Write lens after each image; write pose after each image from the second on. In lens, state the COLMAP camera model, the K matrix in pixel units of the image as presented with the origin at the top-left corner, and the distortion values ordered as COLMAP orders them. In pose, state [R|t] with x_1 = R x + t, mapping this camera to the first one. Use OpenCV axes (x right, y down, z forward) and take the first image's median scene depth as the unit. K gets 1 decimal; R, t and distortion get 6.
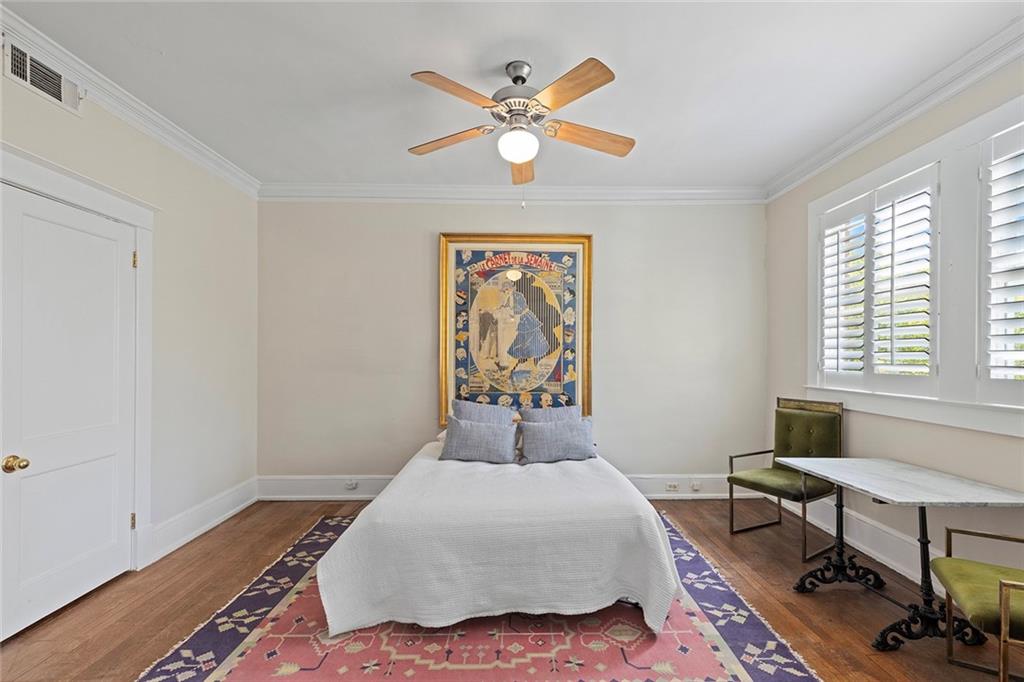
lens RADIAL K [[469.7, 0, 521.4], [0, 469.7, 347.6], [0, 0, 1]] dist [0.012528, -0.000454]
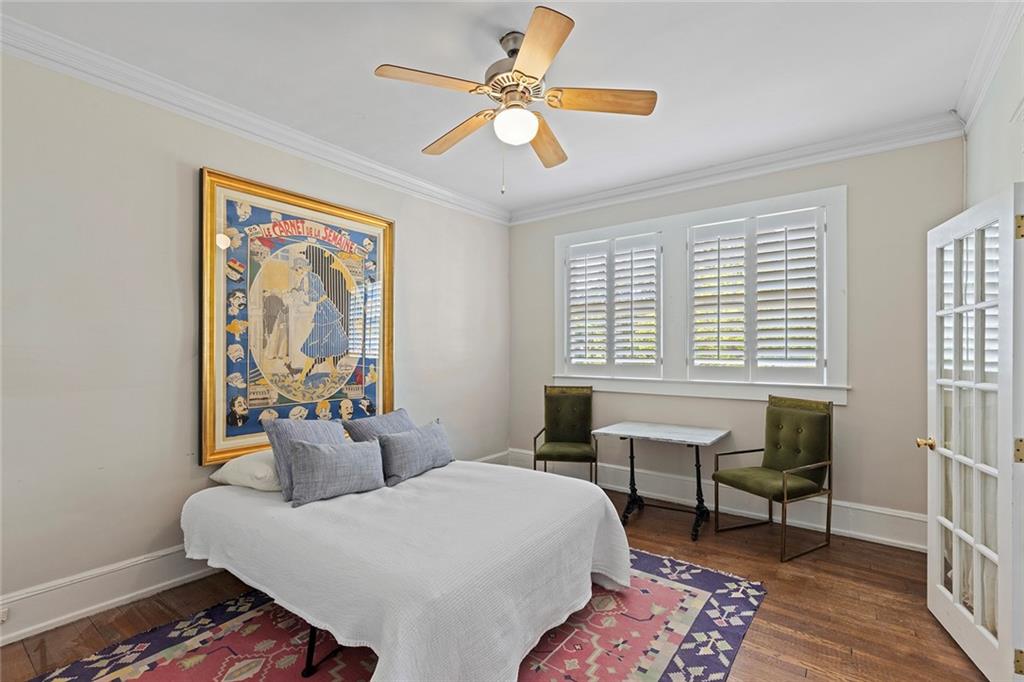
lens RADIAL K [[469.7, 0, 503.1], [0, 469.7, 343.1], [0, 0, 1]] dist [0.012528, -0.000454]
pose [[0.613557, 0.009130, 0.789598, -0.433885], [-0.010036, 0.999943, -0.003763, -0.001802], [-0.789587, -0.005616, 0.613613, 0.270058]]
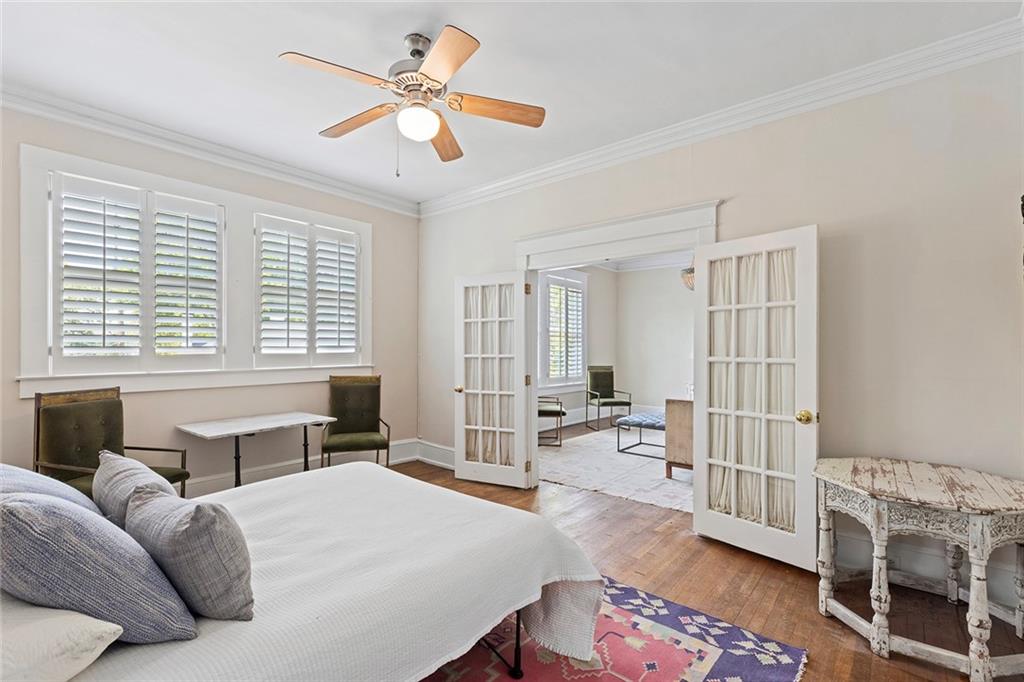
lens RADIAL K [[469.7, 0, 500.9], [0, 469.7, 342.2], [0, 0, 1]] dist [0.012528, -0.000454]
pose [[-0.746467, -0.014523, 0.665264, -0.439184], [-0.027277, 0.999589, -0.008785, 0.007130], [-0.664863, -0.024705, -0.746557, 0.914159]]
